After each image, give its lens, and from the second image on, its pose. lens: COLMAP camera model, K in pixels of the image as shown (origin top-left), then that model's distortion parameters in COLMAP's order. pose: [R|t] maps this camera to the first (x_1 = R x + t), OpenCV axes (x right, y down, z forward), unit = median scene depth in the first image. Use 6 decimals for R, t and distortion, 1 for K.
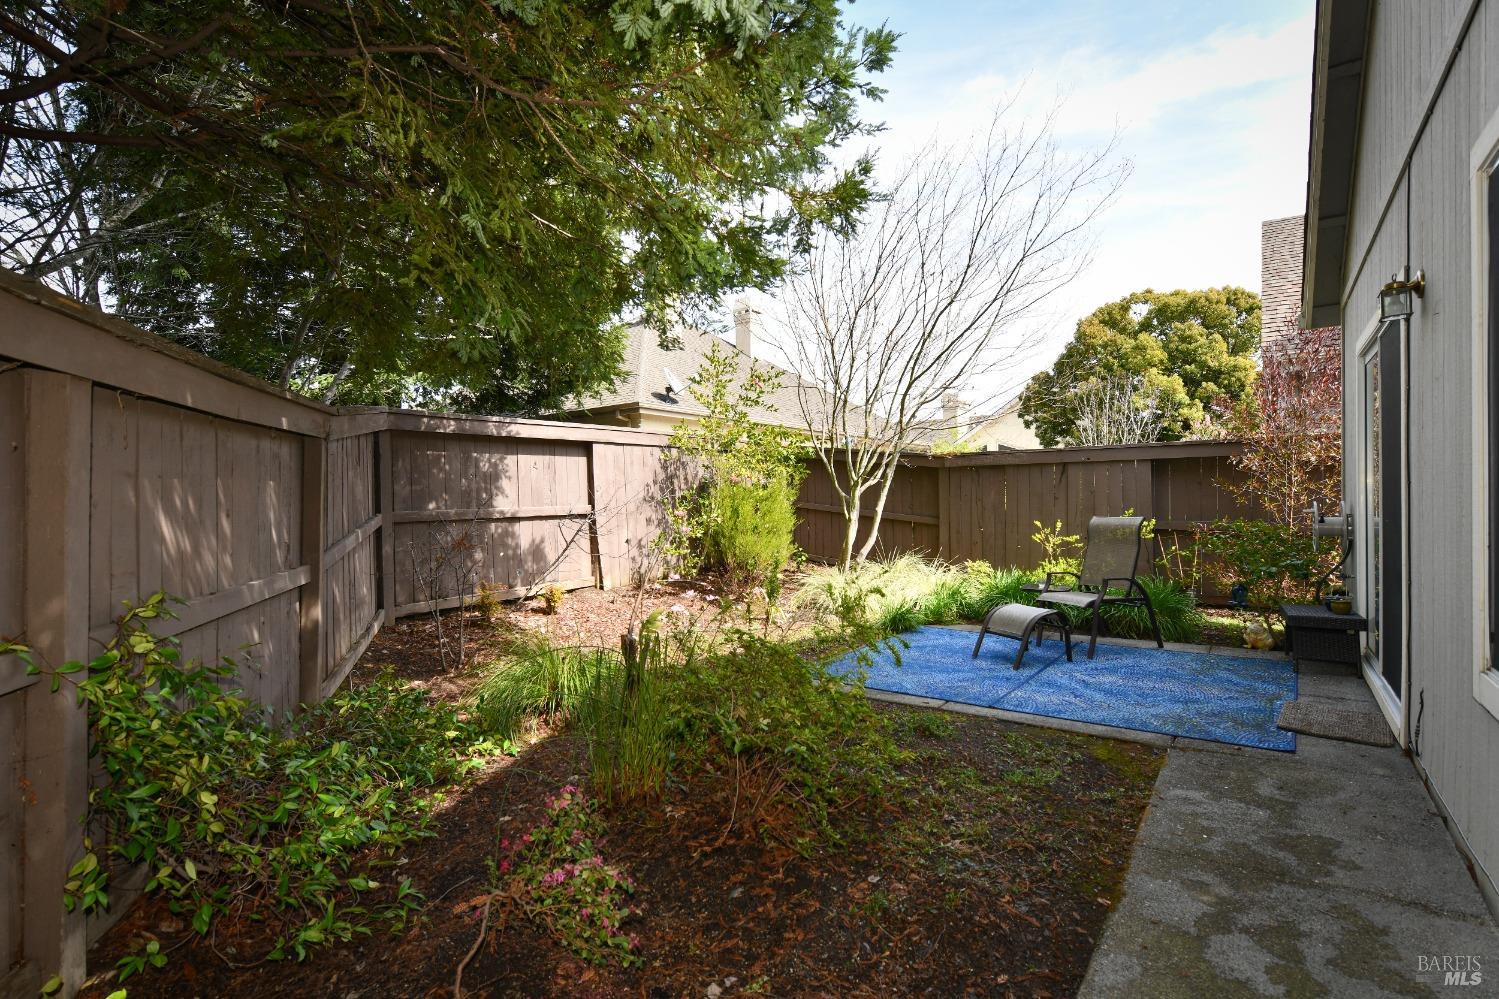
lens RADIAL K [[674.8, 0, 748.4], [0, 674.8, 504.3], [0, 0, 1]] dist [0.004383, -0.002995]
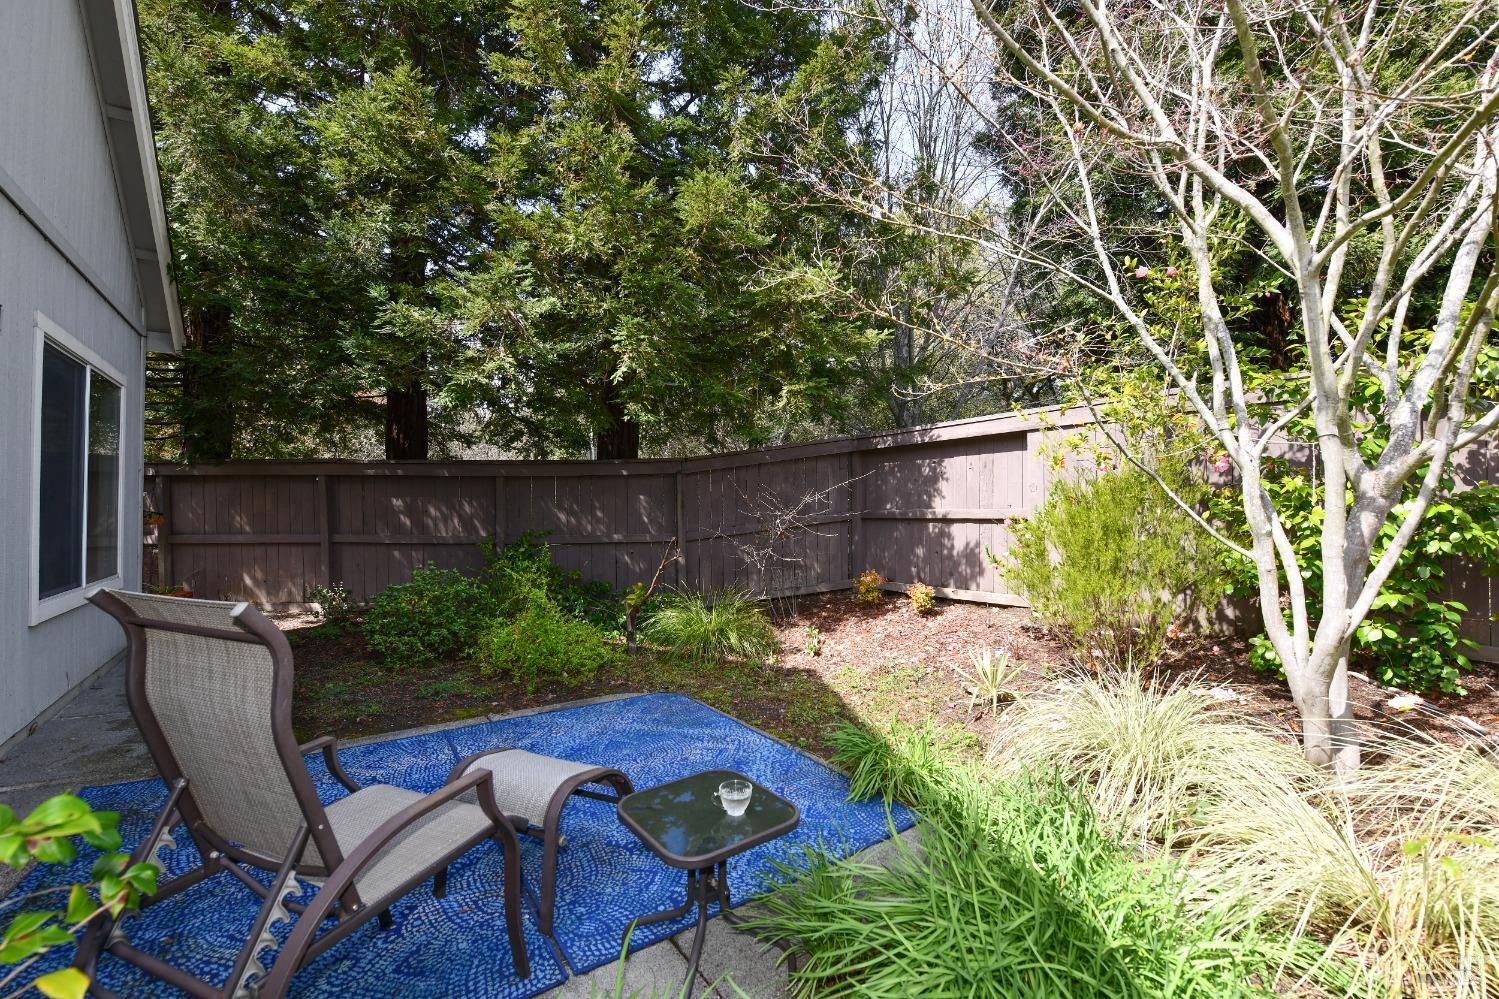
lens RADIAL K [[591.3, 0, 752.7], [0, 591.3, 495.8], [0, 0, 1]] dist [0.002629, -0.002449]
pose [[-0.271486, 0.005032, -0.962429, 0.512291], [0.006140, 0.999975, 0.003497, -0.017483], [0.962423, -0.004960, -0.271510, 0.824188]]
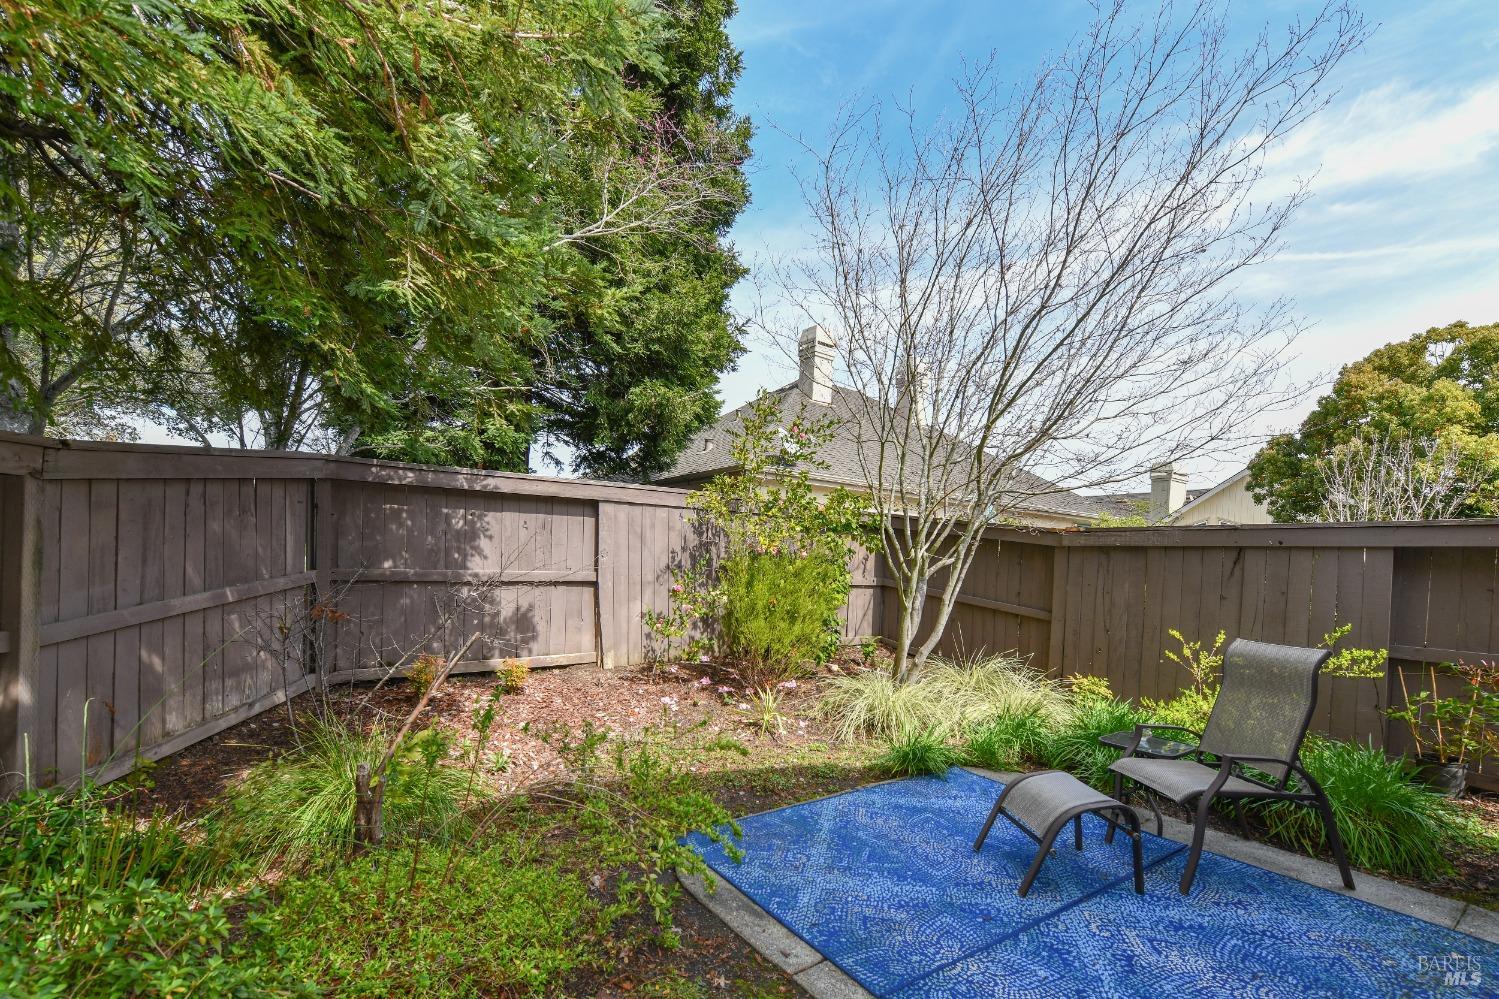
lens RADIAL K [[619.8, 0, 768.6], [0, 619.8, 581.6], [0, 0, 1]] dist [-0.000802, 0.000386]
pose [[0.952349, 0.058610, -0.299327, 0.215403], [-0.052798, 0.998227, 0.027478, -0.019336], [0.300407, -0.010365, 0.953755, 0.276094]]
